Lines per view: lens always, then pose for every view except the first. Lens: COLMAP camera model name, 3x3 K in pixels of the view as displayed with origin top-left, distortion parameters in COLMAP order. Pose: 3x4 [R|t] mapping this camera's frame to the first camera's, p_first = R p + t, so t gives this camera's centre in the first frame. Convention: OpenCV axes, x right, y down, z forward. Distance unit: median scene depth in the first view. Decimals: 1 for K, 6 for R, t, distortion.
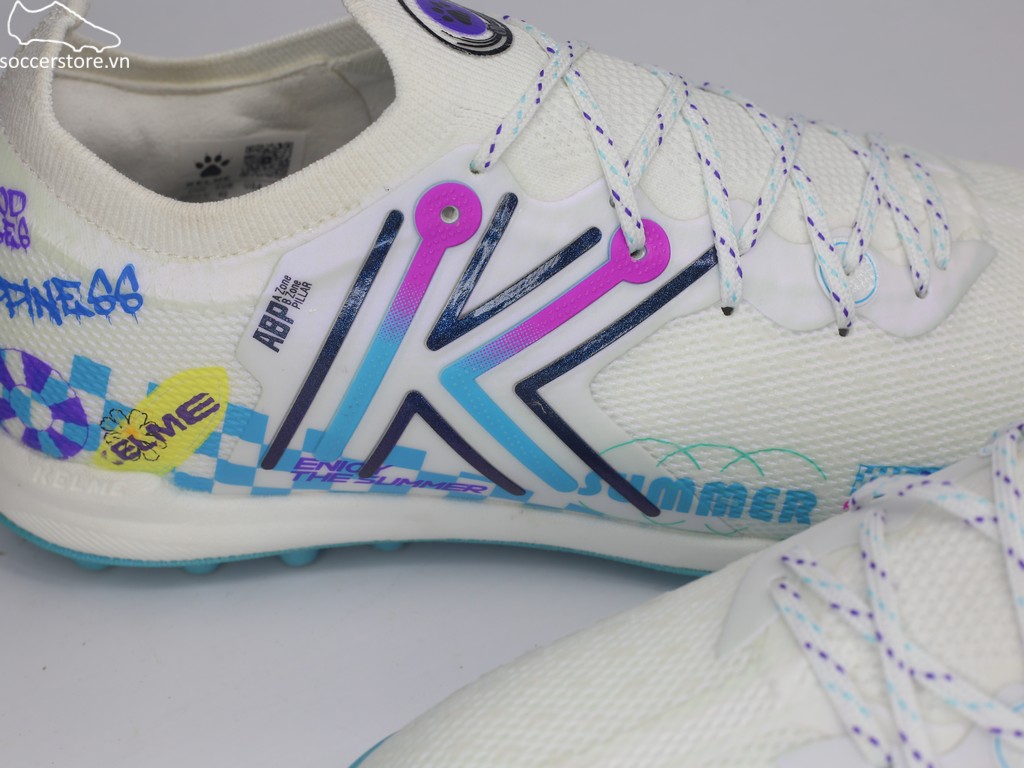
lens RADIAL K [[1846.6, 0, 512.0], [0, 1846.6, 384.0], [0, 0, 1]] dist [-0.131219, -0.251096]
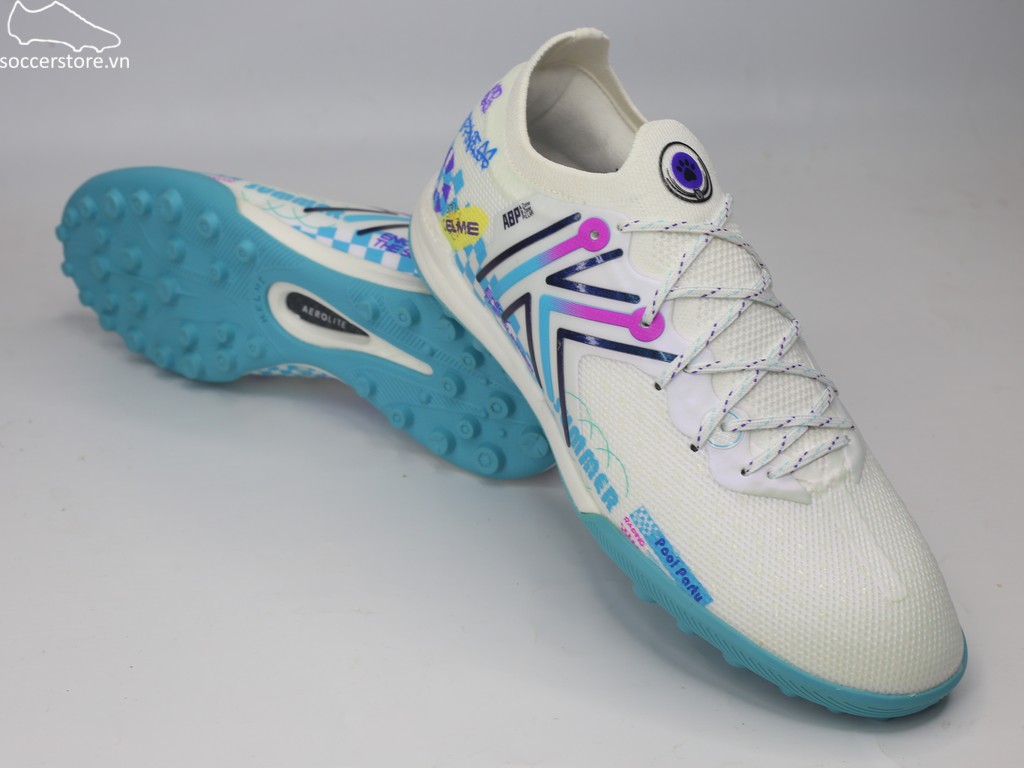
lens RADIAL K [[1846.6, 0, 512.0], [0, 1846.6, 384.0], [0, 0, 1]] dist [-0.131219, -0.251096]
pose [[0.495330, 0.696908, -0.518620, 0.981618], [-0.739034, 0.651843, 0.170084, -0.243531], [0.456592, 0.299030, 0.837917, -0.566947]]
